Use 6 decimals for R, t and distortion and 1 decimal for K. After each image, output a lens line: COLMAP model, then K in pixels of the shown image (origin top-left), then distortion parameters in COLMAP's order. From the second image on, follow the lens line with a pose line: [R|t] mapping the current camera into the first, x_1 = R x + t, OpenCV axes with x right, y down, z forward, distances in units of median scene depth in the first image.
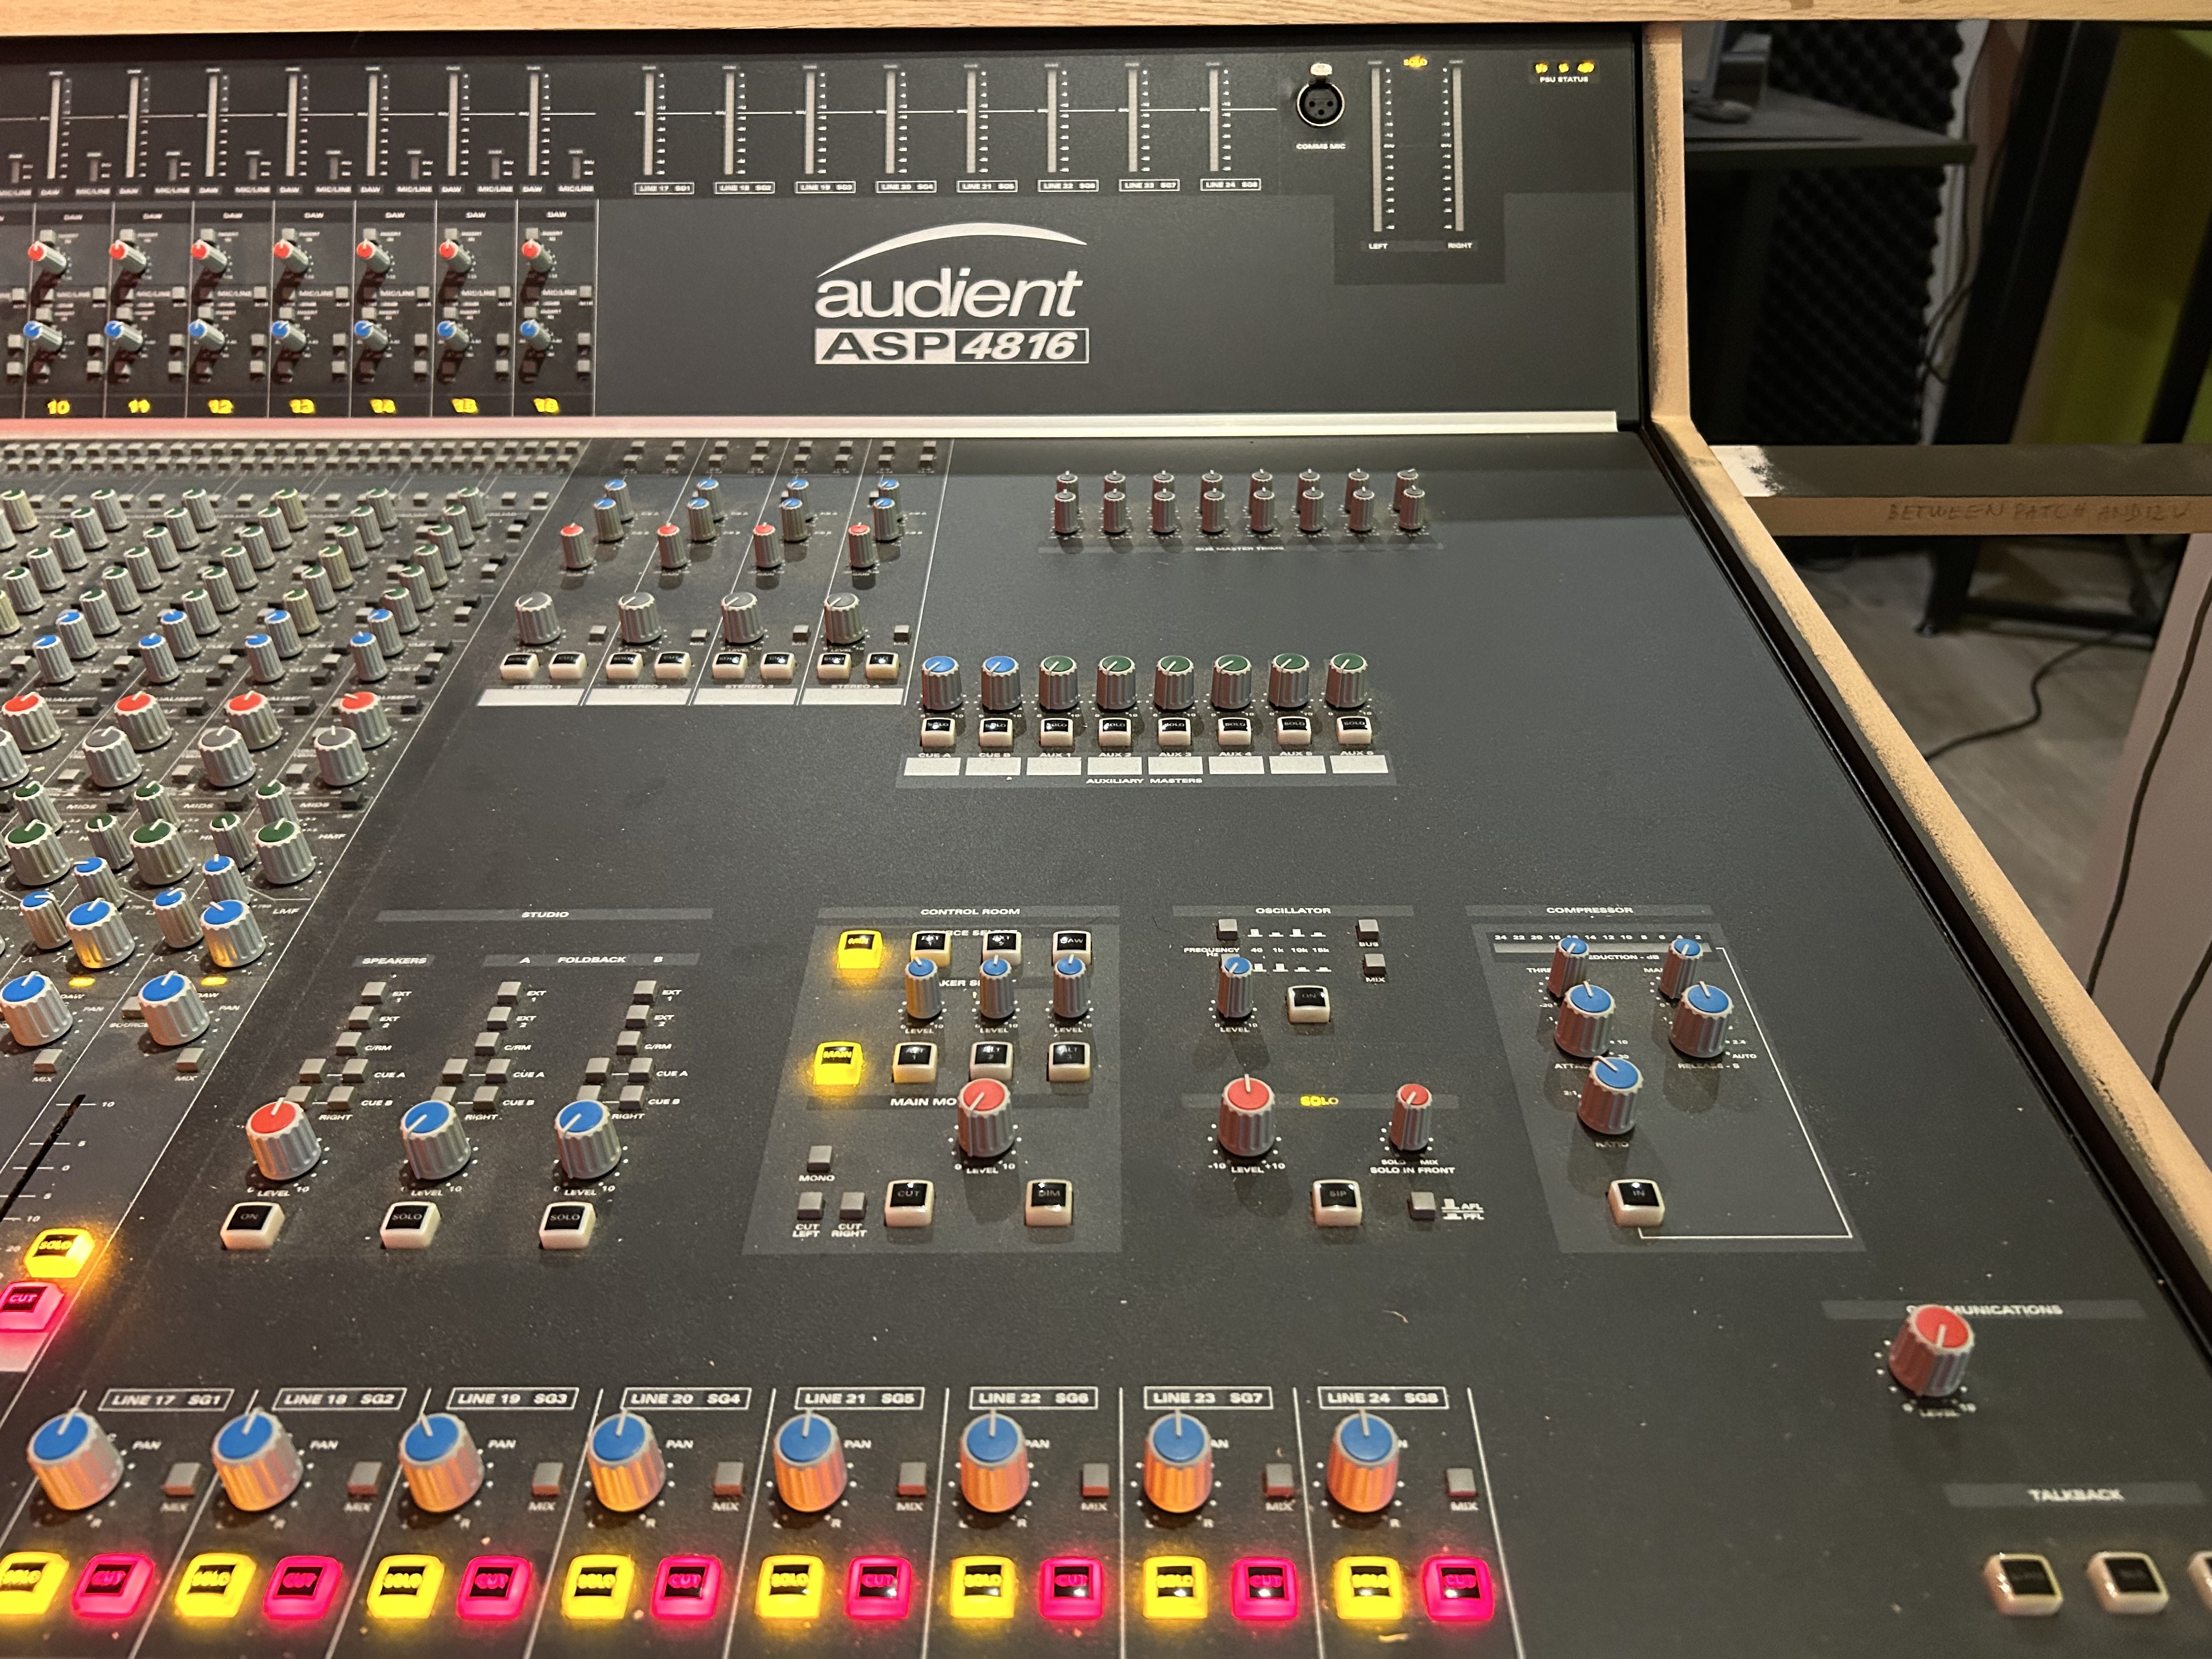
lens RADIAL K [[1673.6, 0, 1099.1], [0, 1673.6, 827.7], [0, 0, 1]] dist [0.058376, -0.115679]
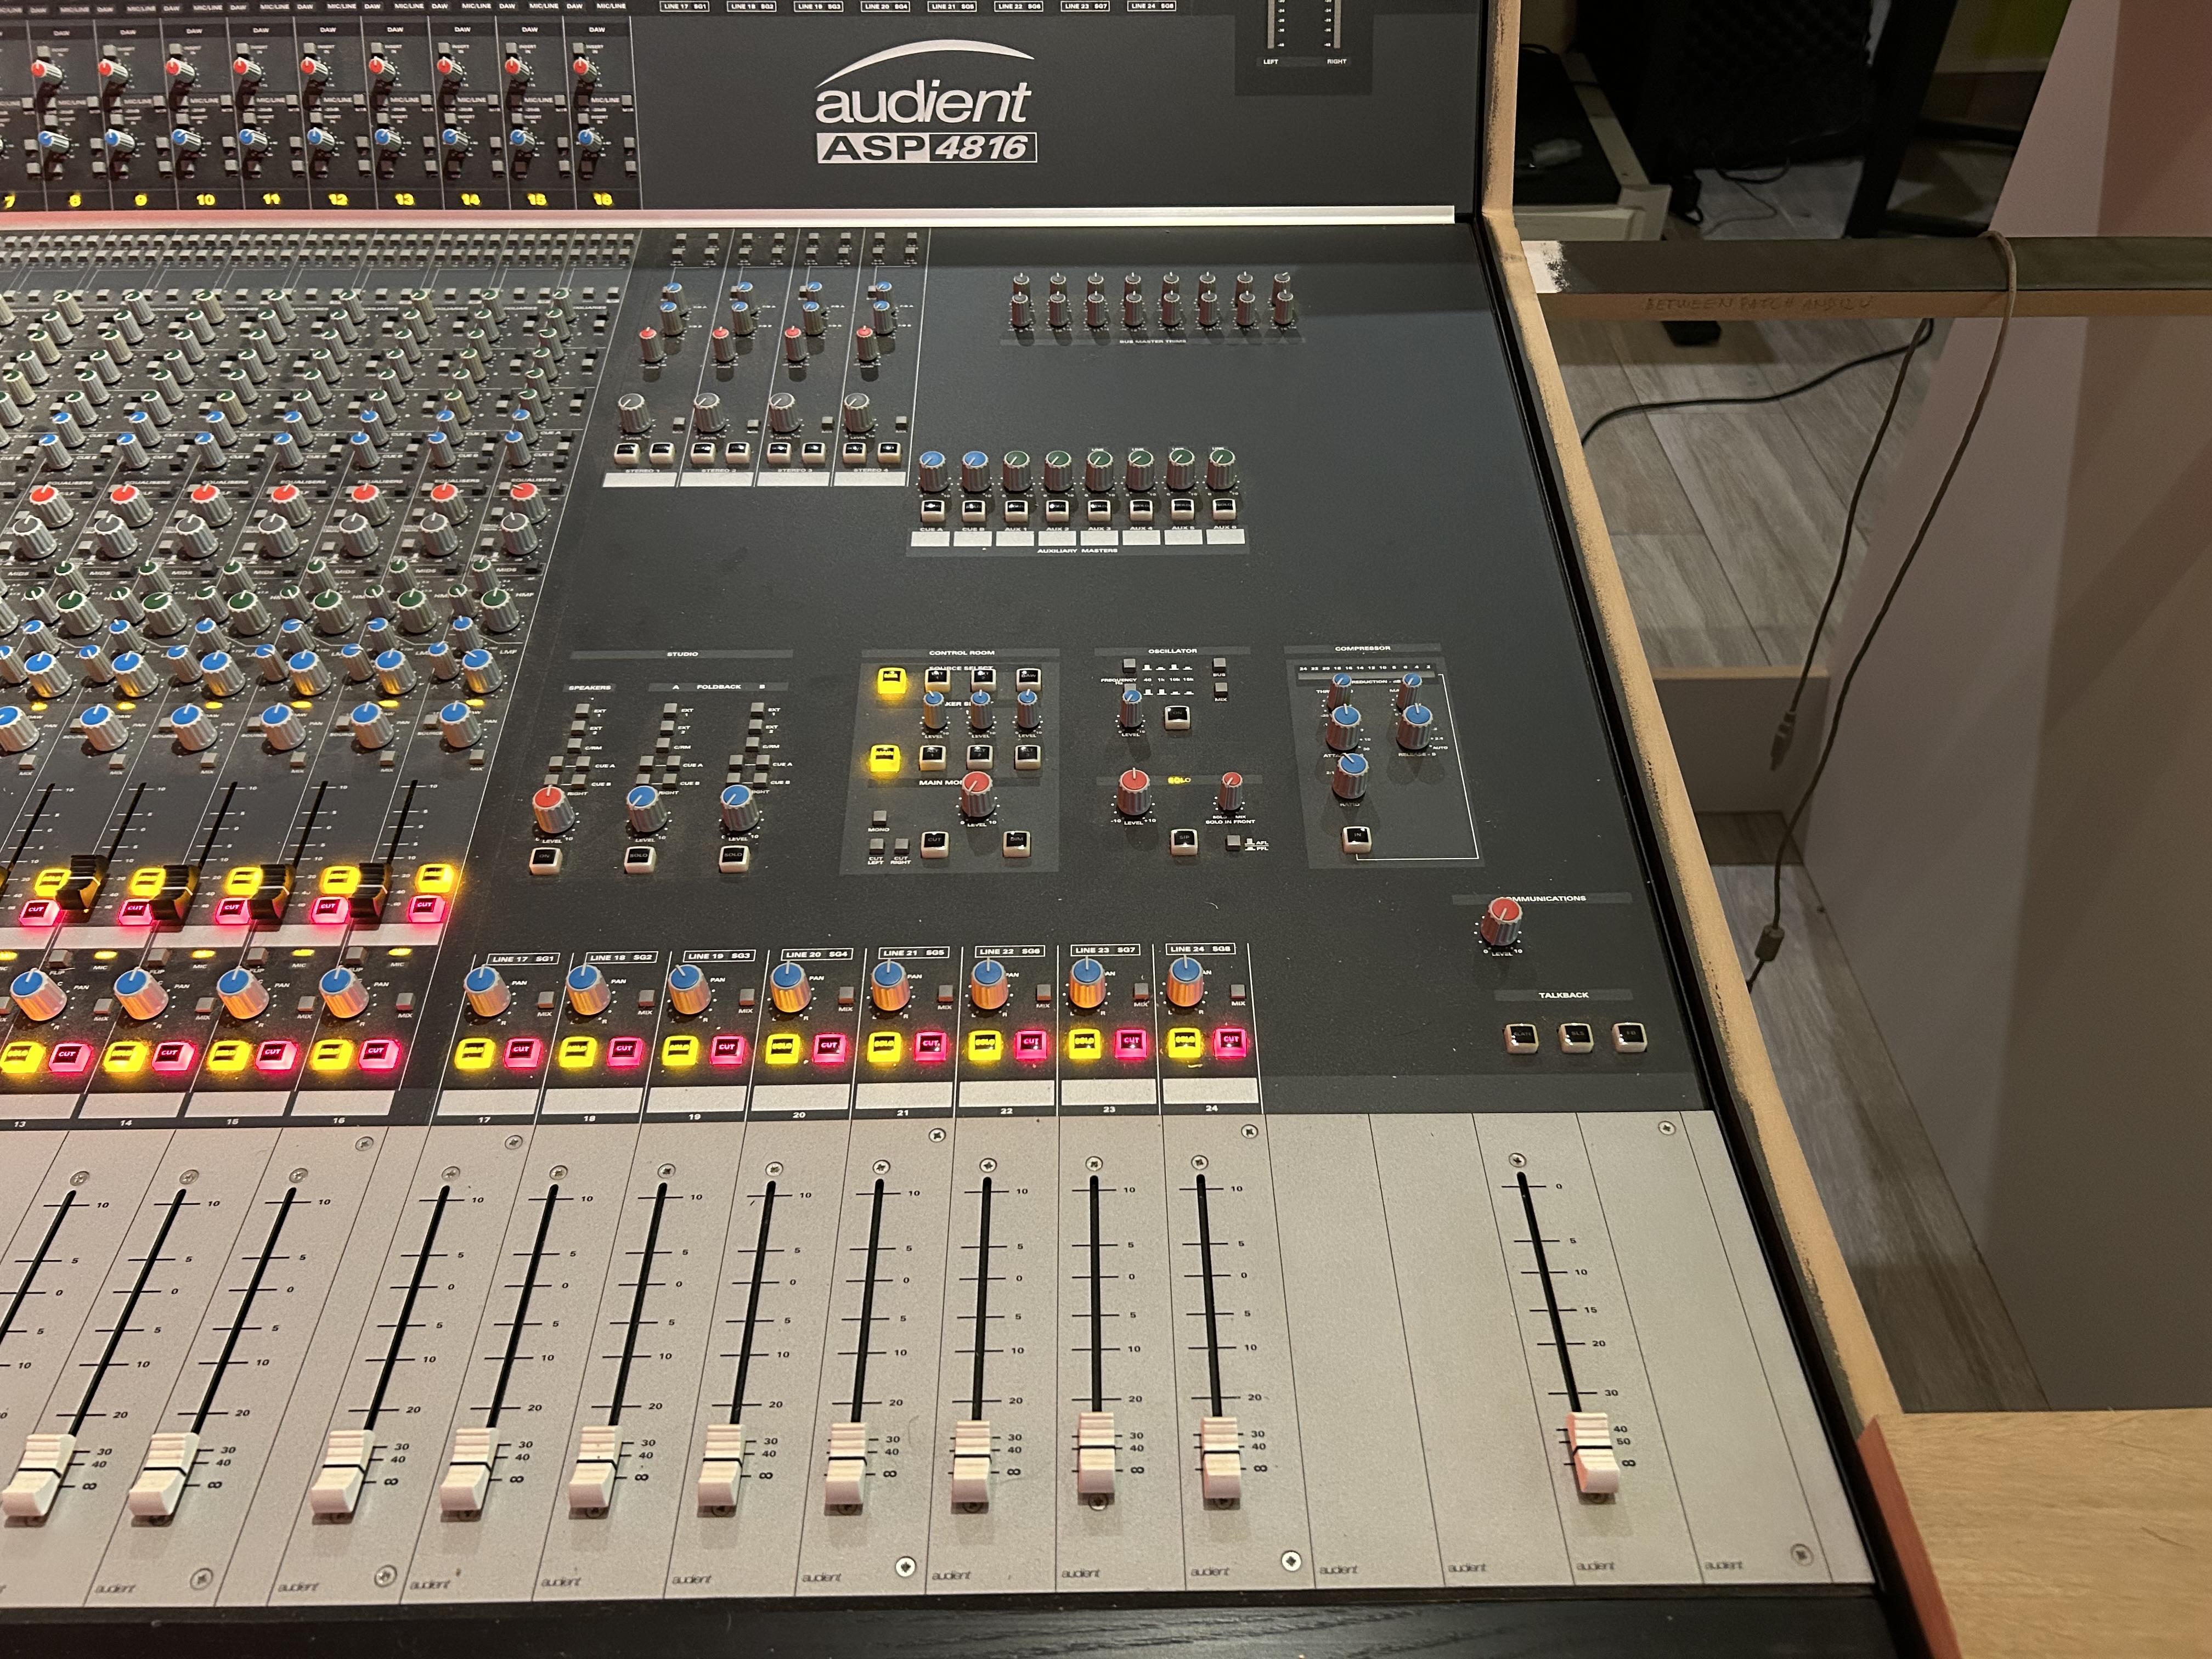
lens RADIAL K [[1665.3, 0, 1113.7], [0, 1665.3, 828.5], [0, 0, 1]] dist [0.097042, -0.205132]
pose [[0.999628, -0.010131, 0.025326, 0.013622], [0.003351, 0.967049, 0.254569, -0.116518], [-0.027071, -0.254389, 0.966723, -0.333886]]
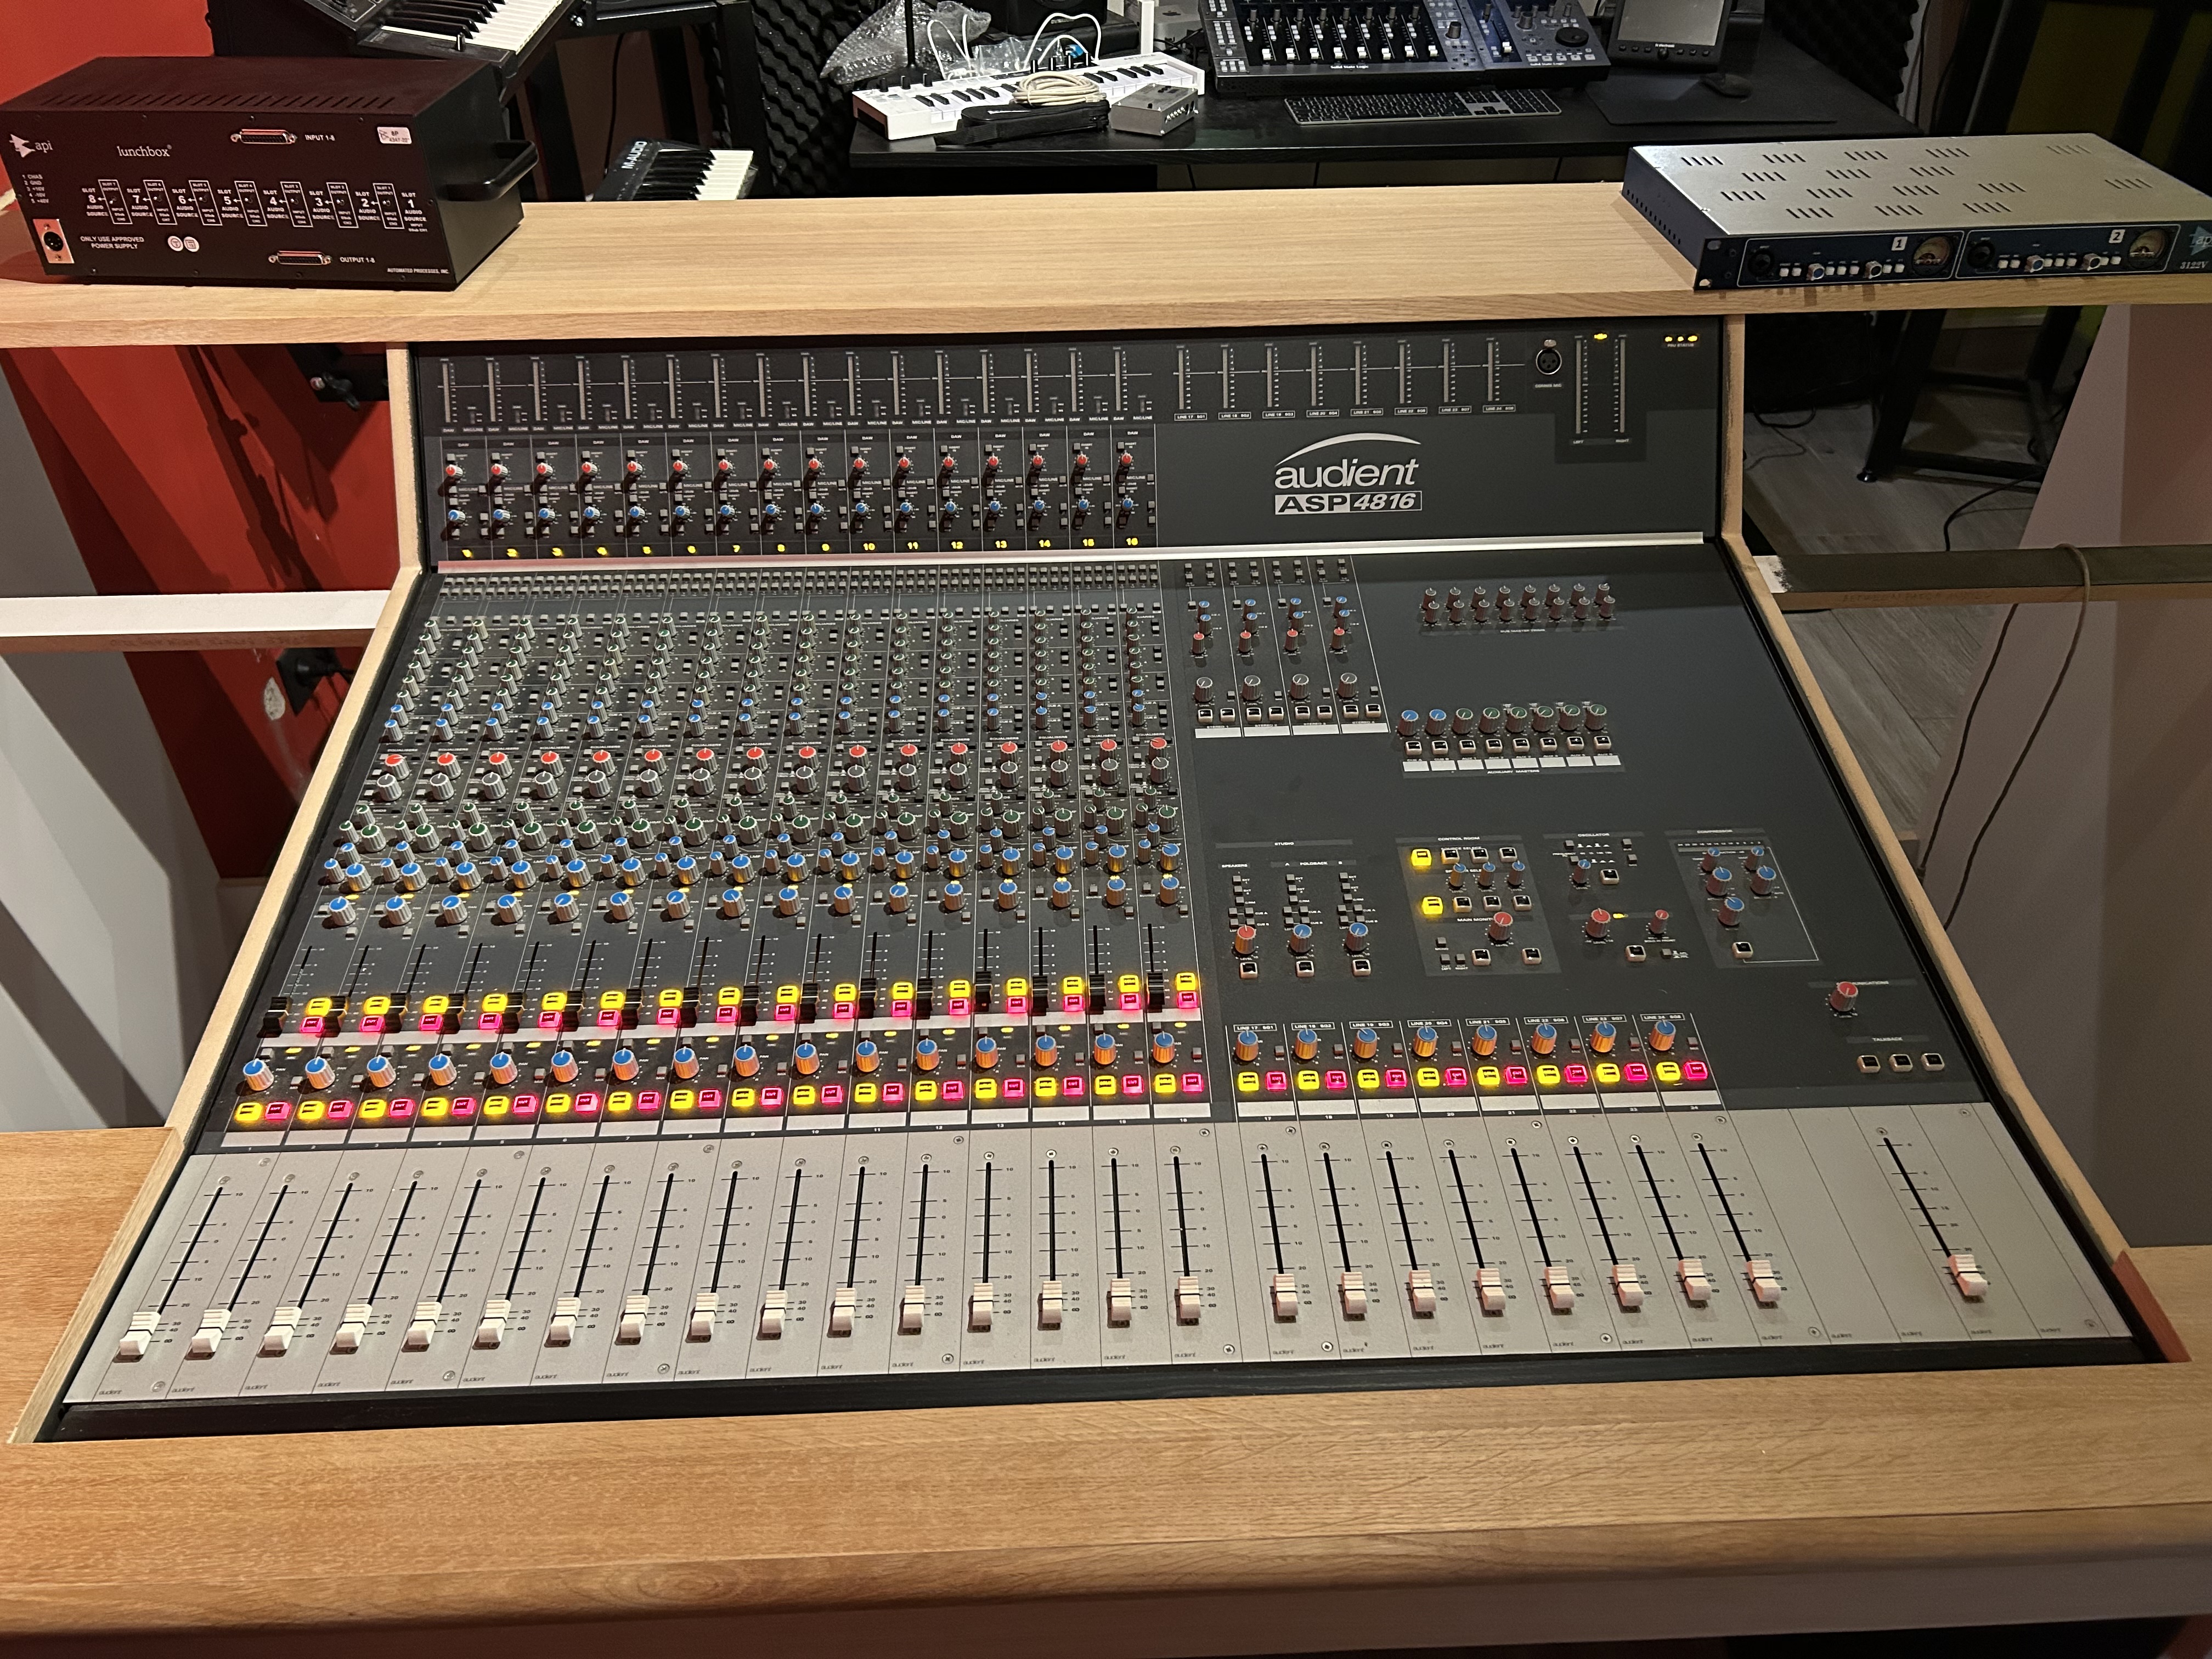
lens RADIAL K [[1641.8, 0, 1101.2], [0, 1641.8, 842.4], [0, 0, 1]] dist [0.074934, -0.149681]
pose [[0.999260, -0.025800, 0.028530, -0.422468], [0.020847, 0.986571, 0.161996, -0.217347], [-0.032327, -0.161282, 0.986379, -0.850011]]
